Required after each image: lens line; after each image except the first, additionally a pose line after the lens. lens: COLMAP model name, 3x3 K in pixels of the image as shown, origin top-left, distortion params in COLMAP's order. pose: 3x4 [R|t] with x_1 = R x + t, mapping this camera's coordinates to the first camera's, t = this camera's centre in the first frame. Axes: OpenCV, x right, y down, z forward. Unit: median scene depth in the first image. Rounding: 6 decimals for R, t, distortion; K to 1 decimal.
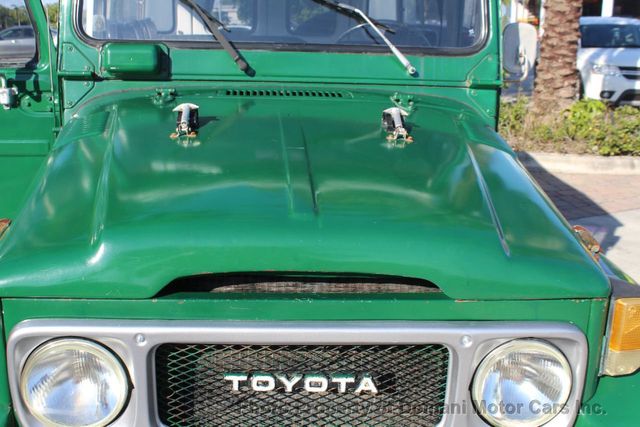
lens RADIAL K [[731.9, 0, 306.0], [0, 731.9, 201.3], [0, 0, 1]] dist [-0.092264, 0.090963]
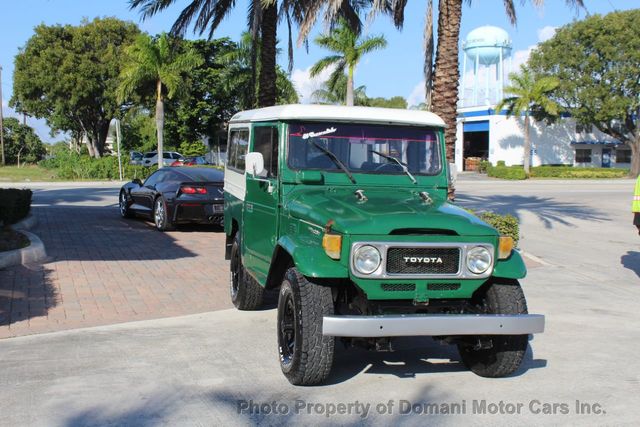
lens RADIAL K [[737.4, 0, 319.4], [0, 737.4, 192.9], [0, 0, 1]] dist [-0.082558, 0.047968]
pose [[0.980313, 0.001096, 0.197448, -0.704368], [0.035806, 0.982418, -0.183229, 0.324411], [-0.194177, 0.186691, 0.963038, -1.433468]]
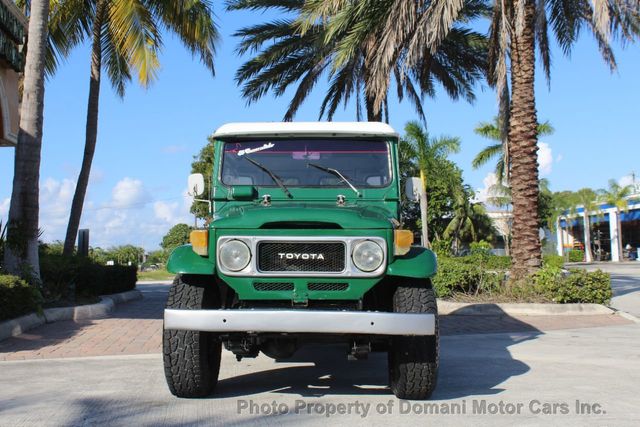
lens RADIAL K [[731.9, 0, 306.0], [0, 731.9, 201.3], [0, 0, 1]] dist [-0.092264, 0.090963]
pose [[0.996510, -0.031445, -0.077329, 0.158890], [0.005359, 0.948525, -0.316657, 0.601216], [0.083306, 0.315137, 0.945383, -1.267175]]
